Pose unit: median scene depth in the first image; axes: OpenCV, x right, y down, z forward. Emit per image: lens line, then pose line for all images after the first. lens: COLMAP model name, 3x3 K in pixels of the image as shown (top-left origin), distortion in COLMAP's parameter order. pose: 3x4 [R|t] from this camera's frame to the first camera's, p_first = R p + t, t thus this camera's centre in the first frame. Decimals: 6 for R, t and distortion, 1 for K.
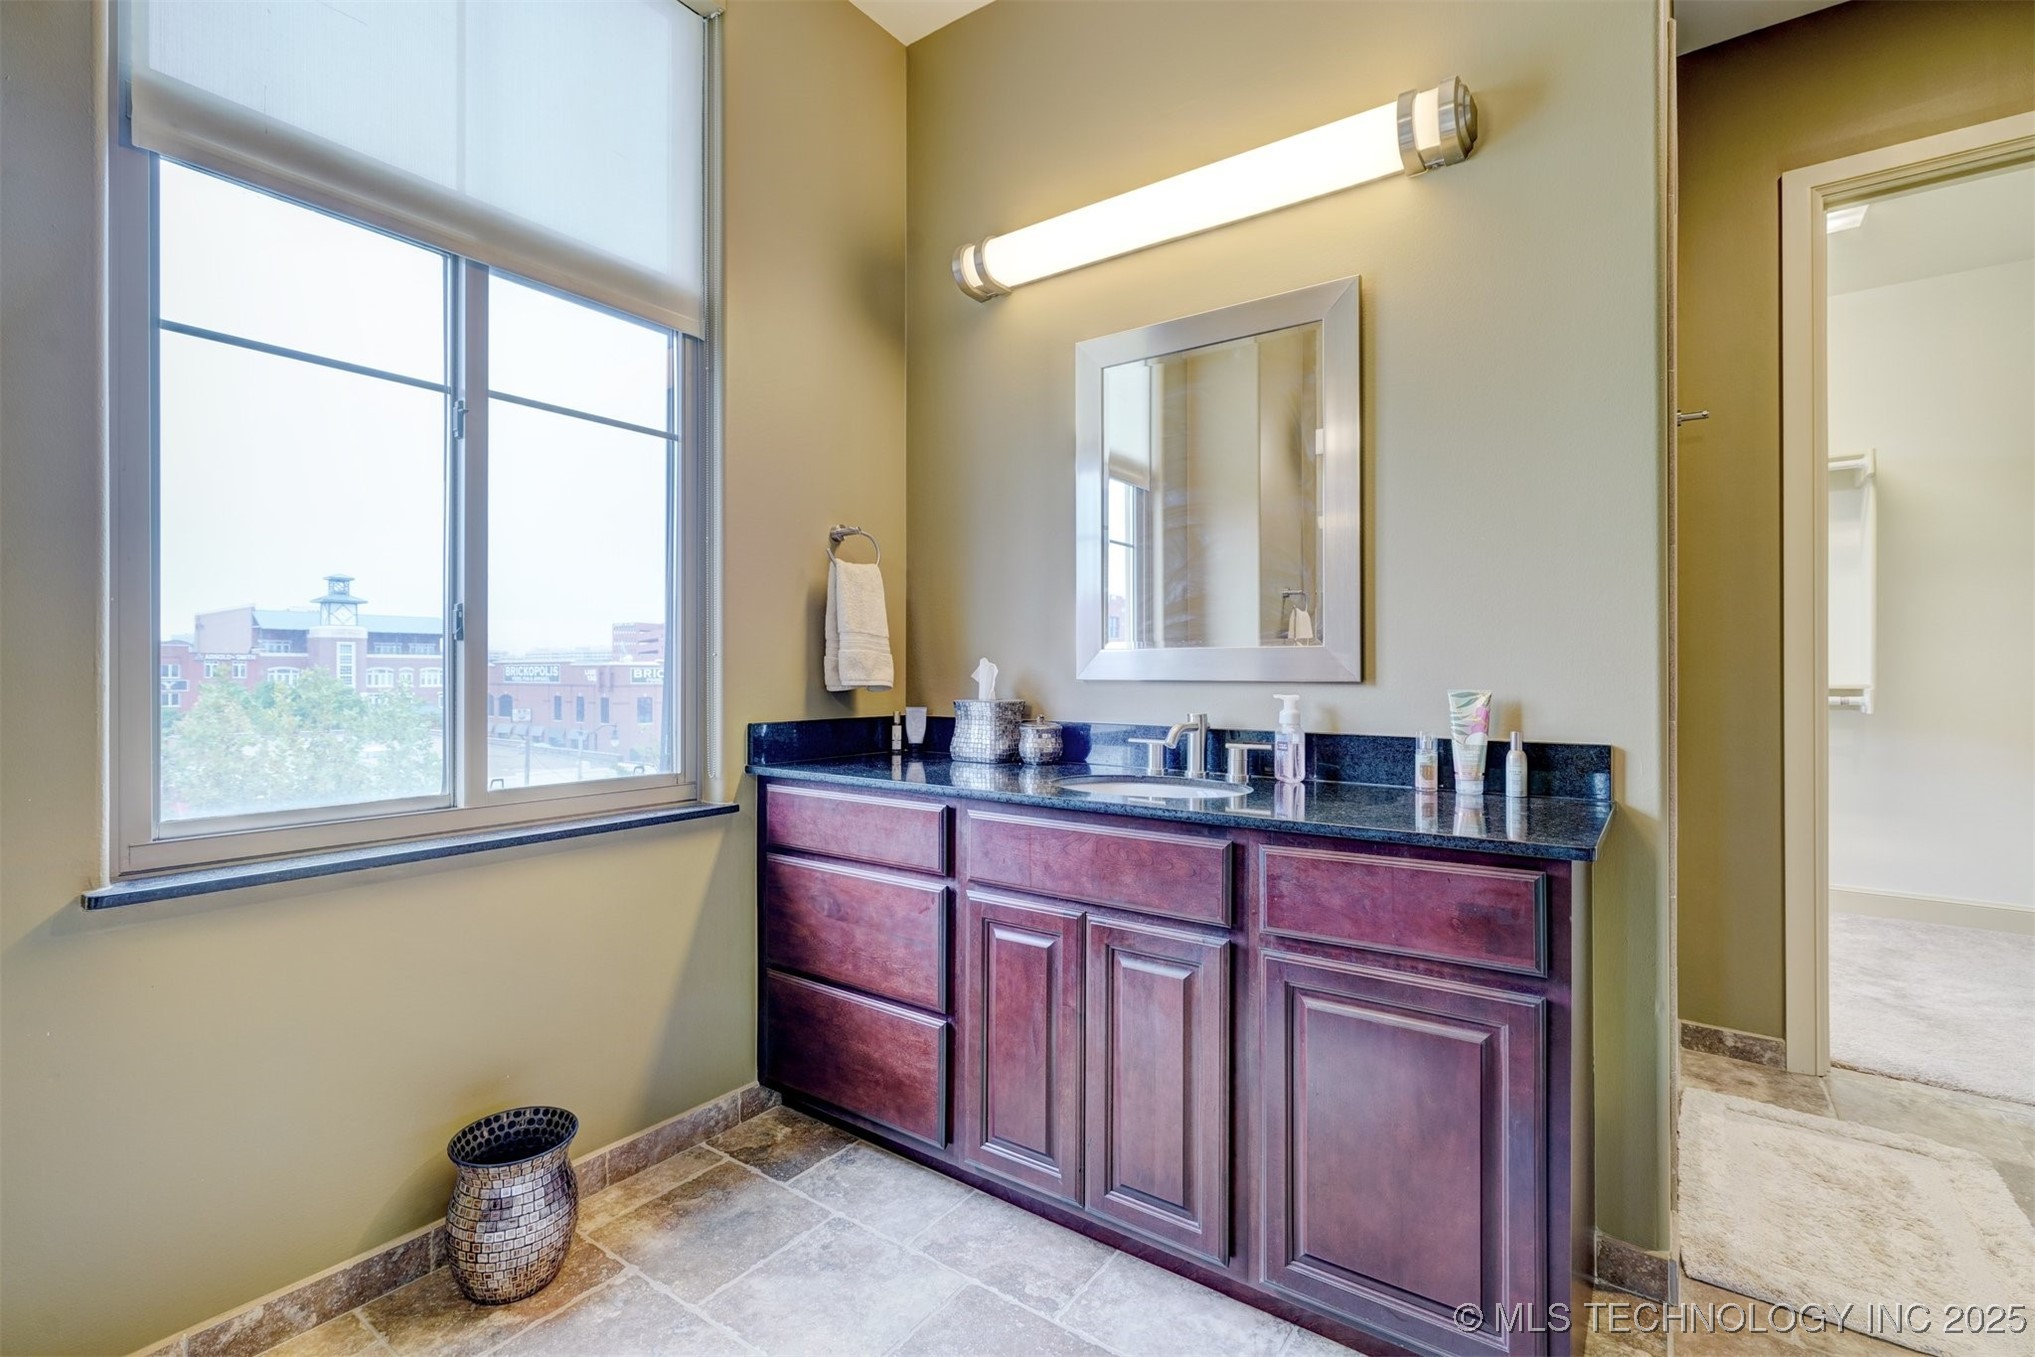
lens RADIAL K [[921.3, 0, 1014.9], [0, 921.3, 671.0], [0, 0, 1]] dist [-0.005753, 0.002441]
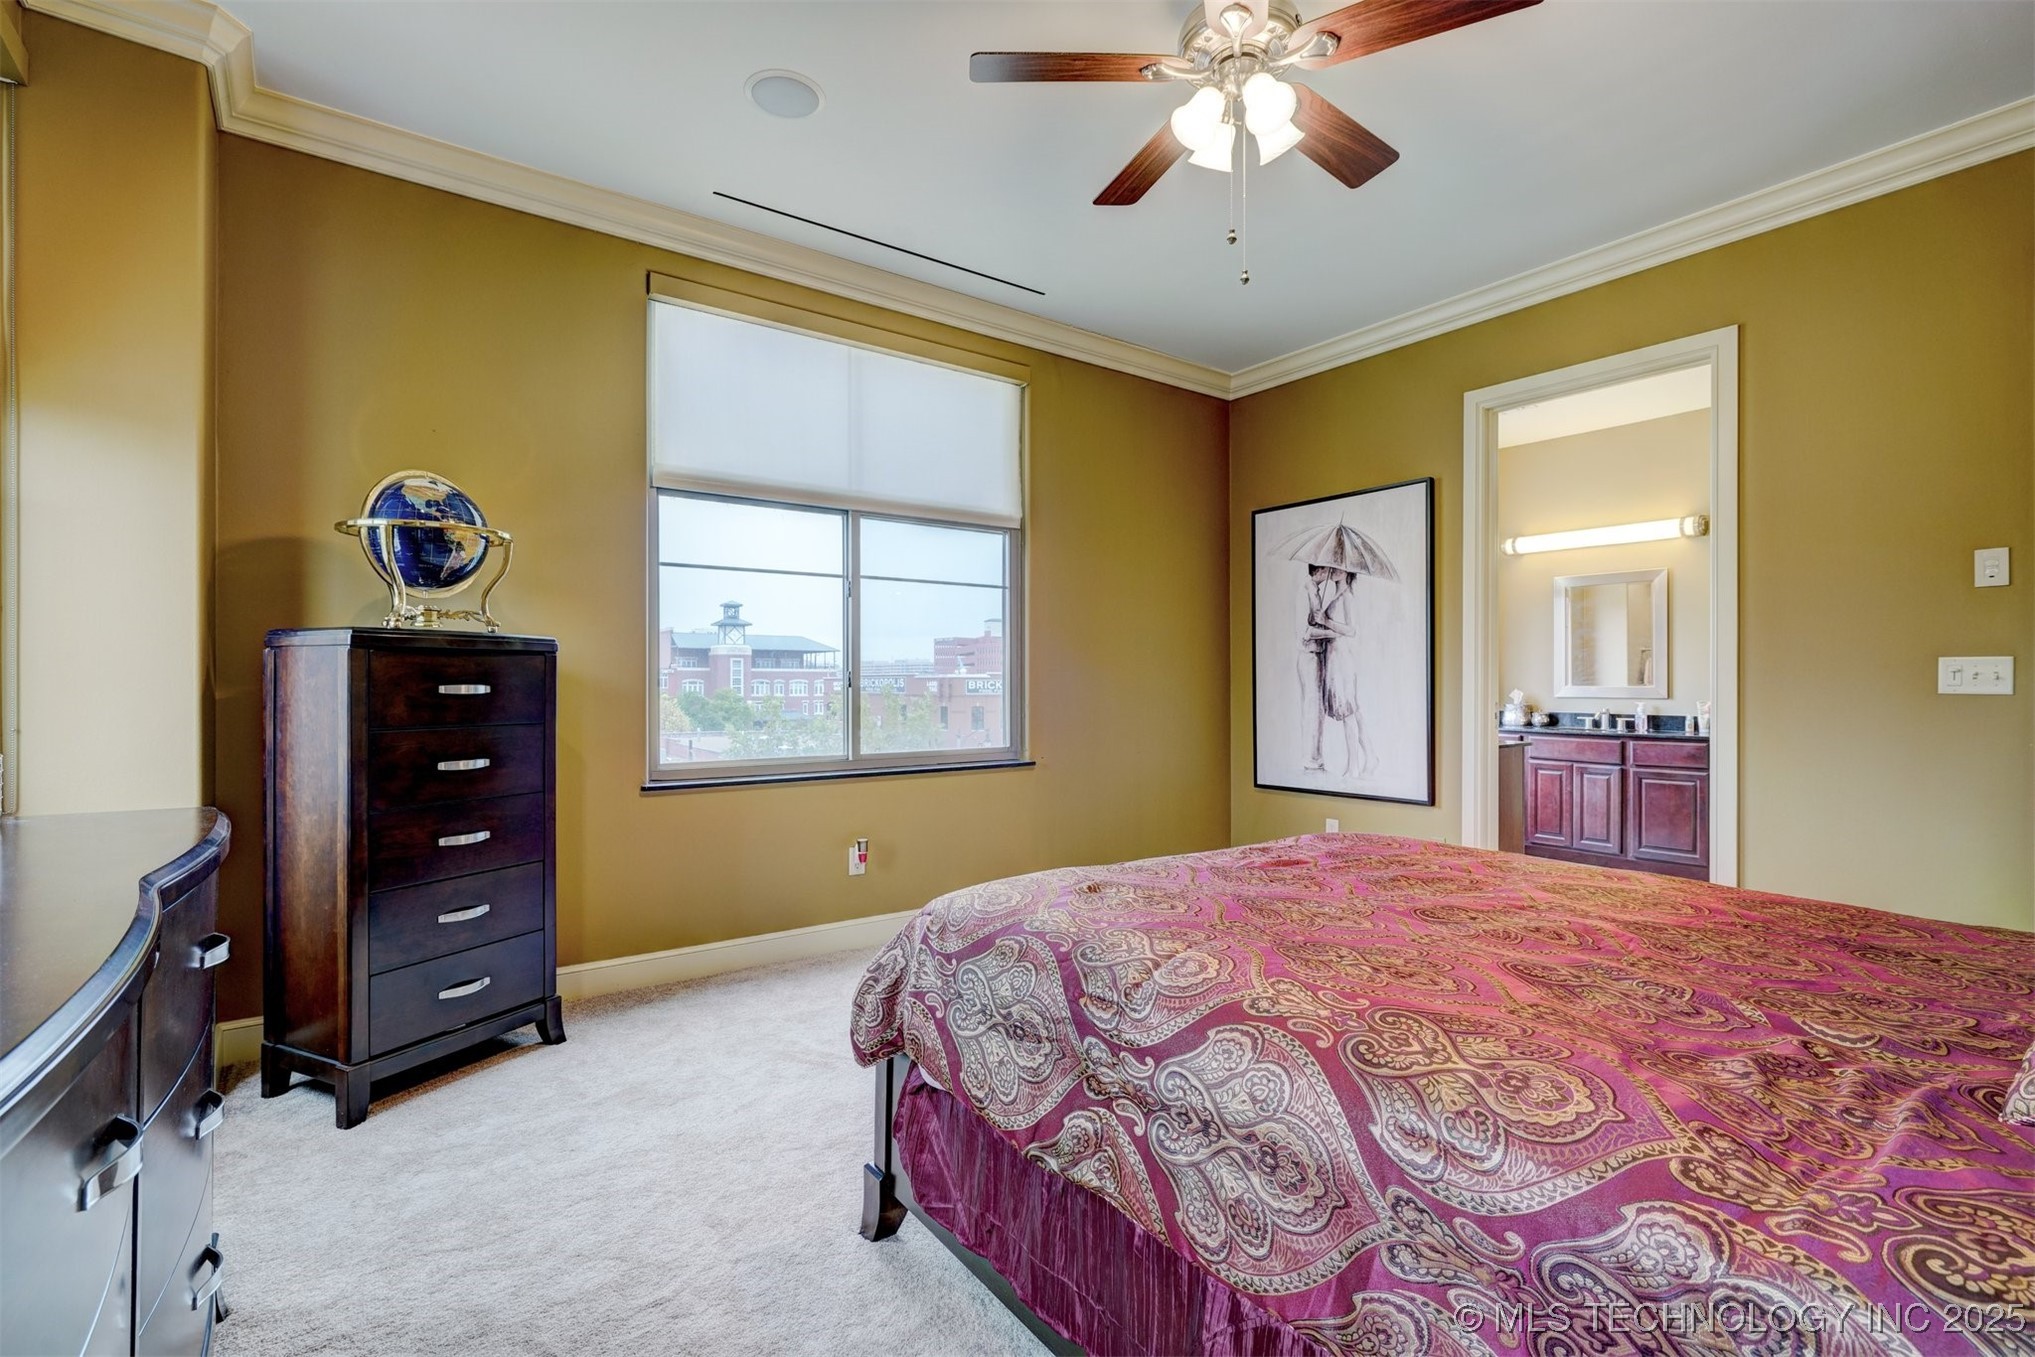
lens RADIAL K [[921.3, 0, 1025.2], [0, 921.3, 684.5], [0, 0, 1]] dist [-0.005753, 0.002441]
pose [[0.951375, 0.000215, -0.308036, -0.658631], [0.000598, 0.999997, 0.002546, -0.039768], [0.308036, -0.002606, 0.951371, -2.363040]]
